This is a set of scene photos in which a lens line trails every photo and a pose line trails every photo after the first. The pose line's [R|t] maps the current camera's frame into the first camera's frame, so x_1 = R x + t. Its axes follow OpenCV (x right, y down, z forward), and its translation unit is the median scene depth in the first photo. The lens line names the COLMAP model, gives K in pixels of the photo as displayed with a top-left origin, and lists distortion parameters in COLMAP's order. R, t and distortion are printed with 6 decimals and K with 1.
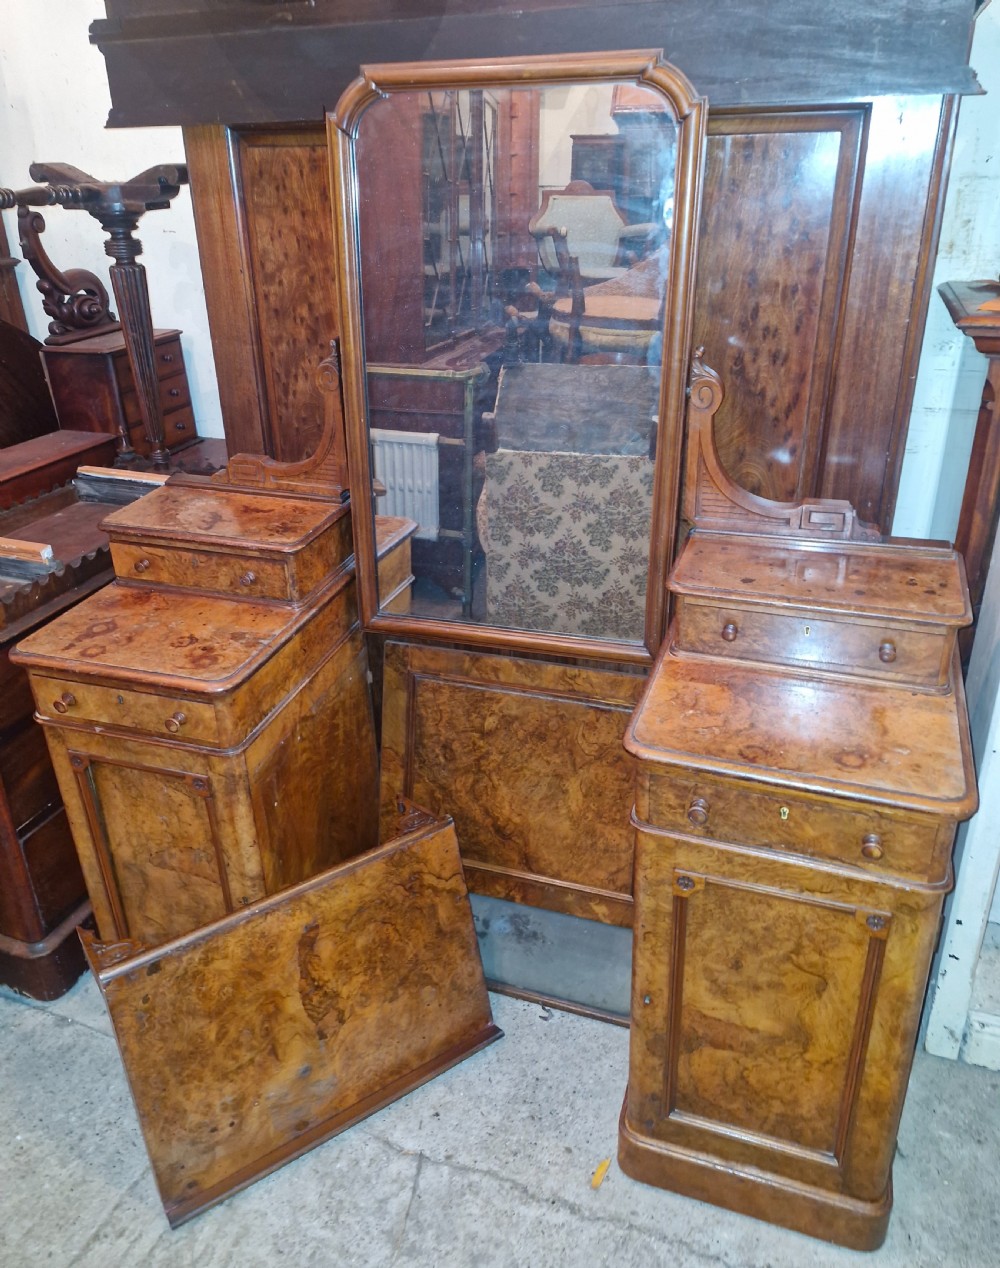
lens RADIAL K [[921.2, 0, 495.4], [0, 921.2, 560.9], [0, 0, 1]] dist [0.003105, -0.015117]
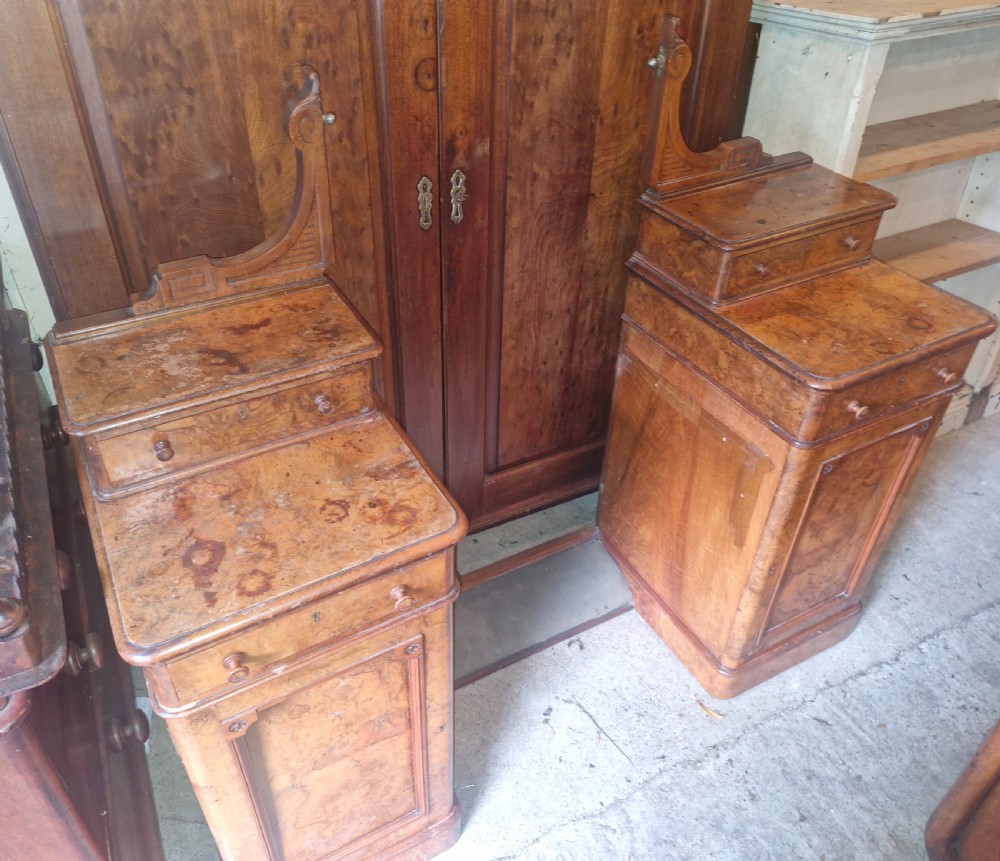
lens RADIAL K [[779.1, 0, 431.4], [0, 779.1, 401.9], [0, 0, 1]] dist [-0.003722, -0.011253]
pose [[0.709649, -0.411024, 0.572239, -0.597123], [0.279866, 0.909822, 0.306431, -0.166419], [-0.646586, -0.057308, 0.760686, 0.445200]]
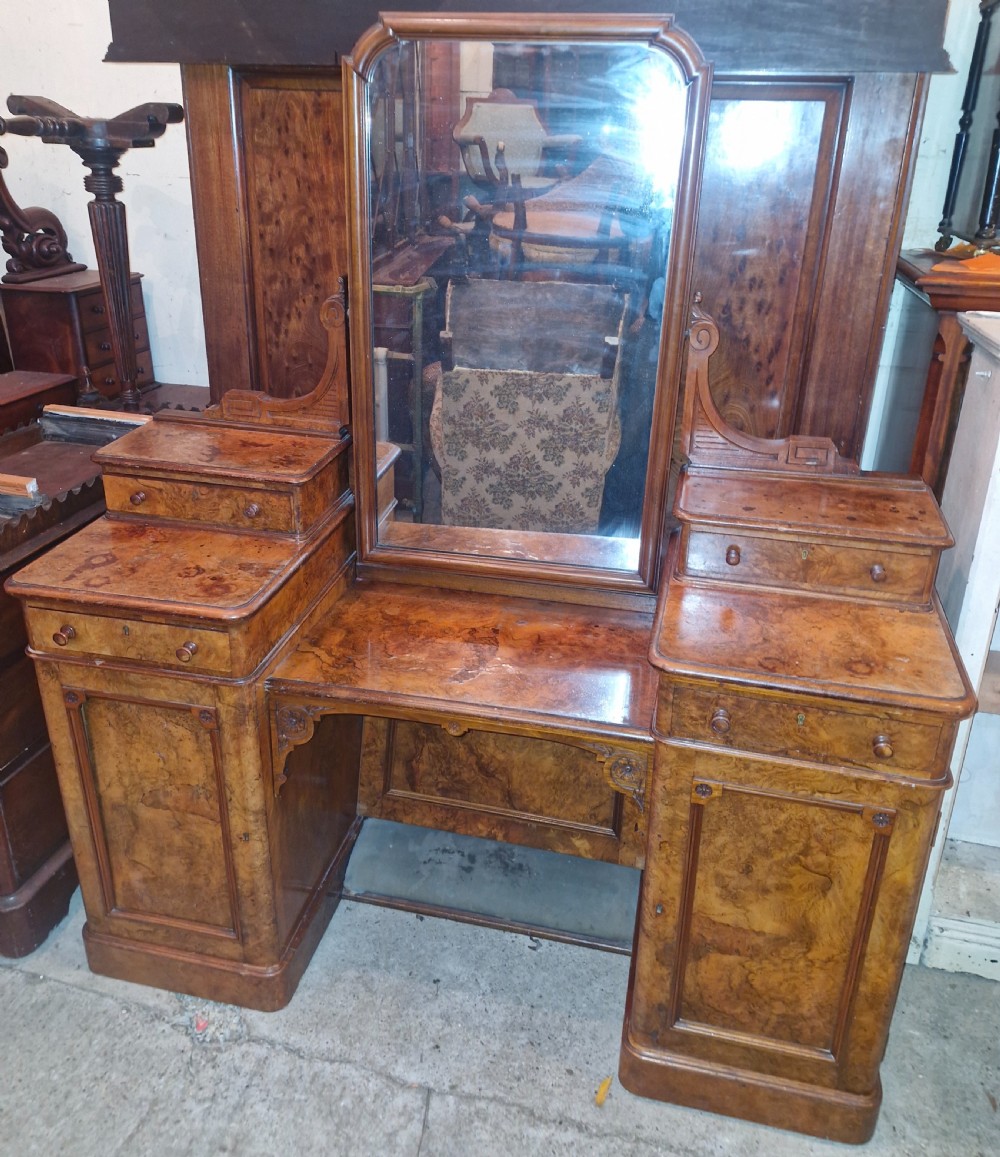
lens RADIAL K [[908.7, 0, 504.7], [0, 908.7, 496.4], [0, 0, 1]] dist [-0.004257, -0.010930]
pose [[0.992542, 0.005748, 0.121767, -0.119582], [-0.001113, 0.999273, -0.038100, 0.041963], [-0.121898, 0.037680, 0.991827, -0.010781]]
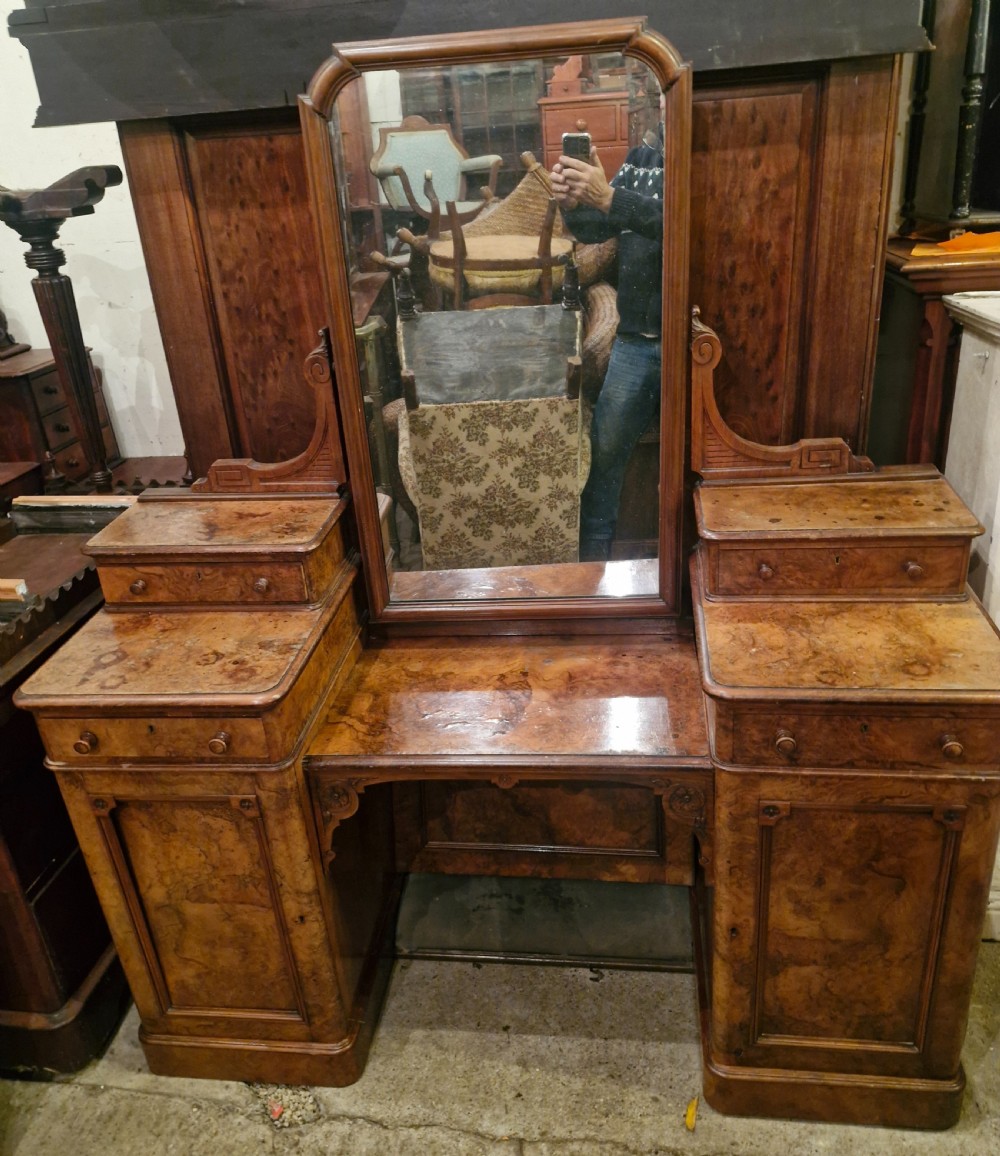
lens RADIAL K [[887.1, 0, 502.3], [0, 887.1, 549.5], [0, 0, 1]] dist [-0.008628, -0.004977]
pose [[0.977047, -0.122640, 0.174177, -0.184550], [0.124242, 0.992250, 0.001721, 0.012321], [-0.173038, 0.019958, 0.984713, 0.052374]]
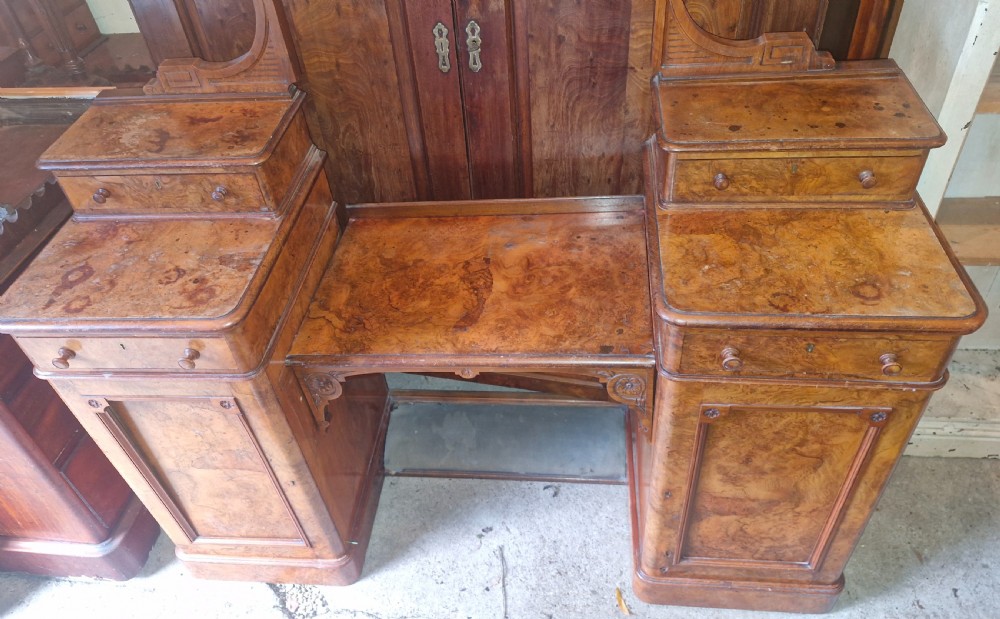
lens RADIAL K [[672.4, 0, 496.9], [0, 672.4, 279.9], [0, 0, 1]] dist [-0.020457, -0.002708]
pose [[0.970279, -0.188556, 0.151674, -0.113179], [0.137792, 0.945746, 0.294243, -0.064738], [-0.198926, -0.264598, 0.943619, 0.264777]]
